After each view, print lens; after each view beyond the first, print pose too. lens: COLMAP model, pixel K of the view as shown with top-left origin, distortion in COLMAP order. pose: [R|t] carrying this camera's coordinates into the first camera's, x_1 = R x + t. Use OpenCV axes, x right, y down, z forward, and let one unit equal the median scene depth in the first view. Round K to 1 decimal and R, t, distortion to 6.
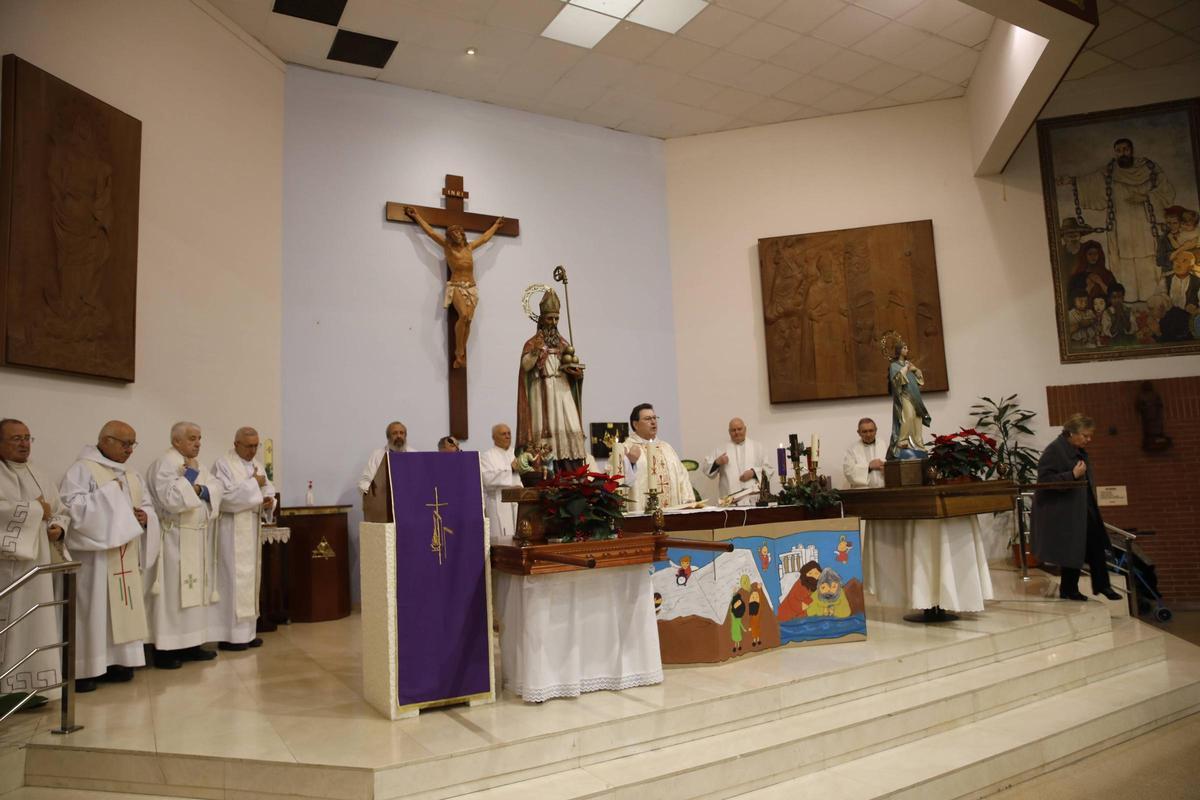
lens RADIAL K [[811.9, 0, 596.5], [0, 811.9, 400.7], [0, 0, 1]] dist [-0.113652, 0.093143]
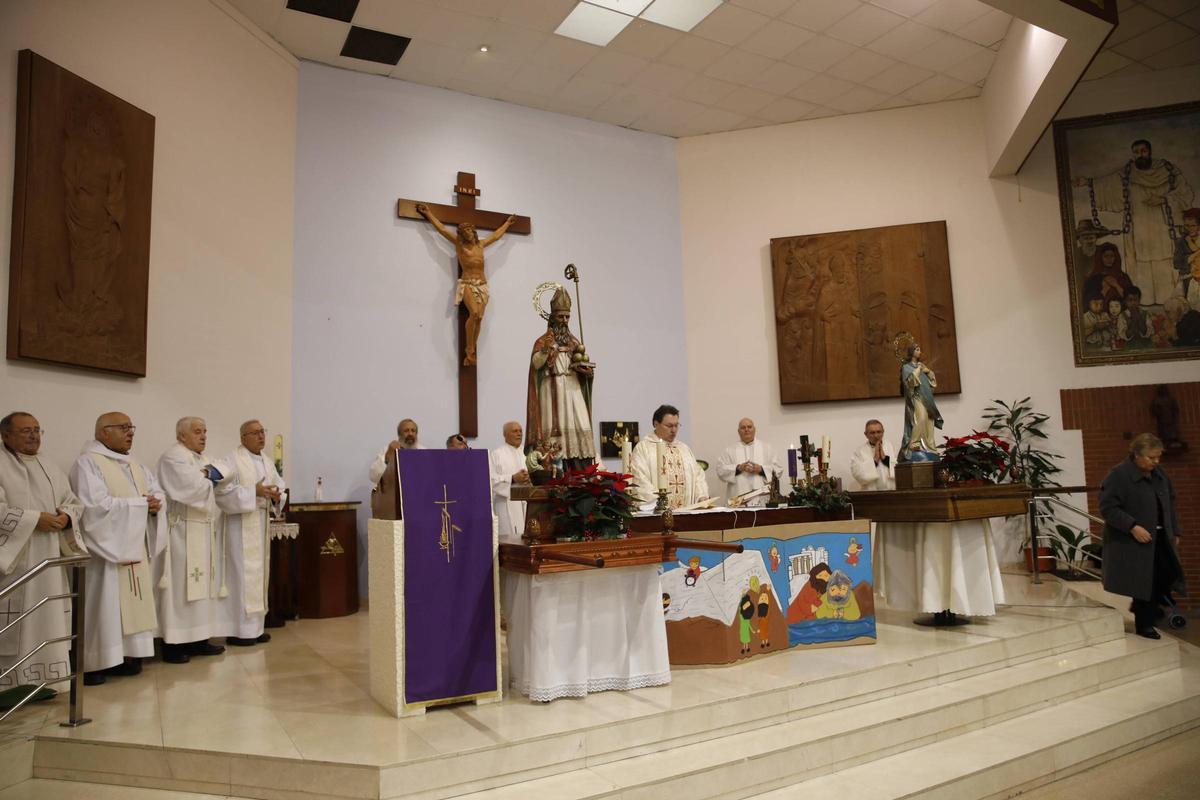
lens RADIAL K [[811.9, 0, 596.5], [0, 811.9, 400.7], [0, 0, 1]] dist [-0.113652, 0.093143]
pose [[0.999879, 0.009492, -0.012306, -0.000167], [-0.009480, 0.999954, 0.001096, 0.000355], [0.012316, -0.000979, 0.999924, 0.003770]]
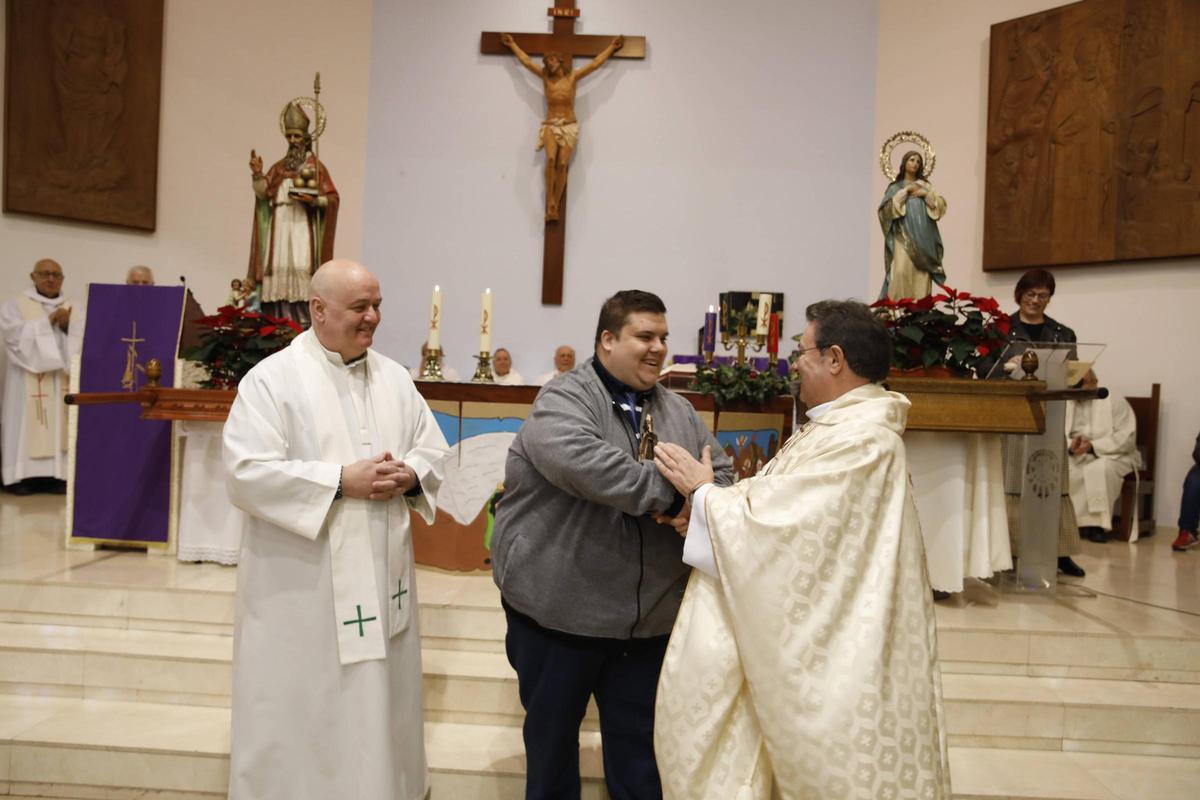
lens RADIAL K [[918.0, 0, 598.8], [0, 918.0, 400.4], [0, 0, 1]] dist [-0.088681, 0.105669]
pose [[0.844427, 0.085454, -0.528810, 0.609102], [-0.021808, 0.991859, 0.125457, 0.038910], [0.535226, -0.094408, 0.839417, 0.286239]]
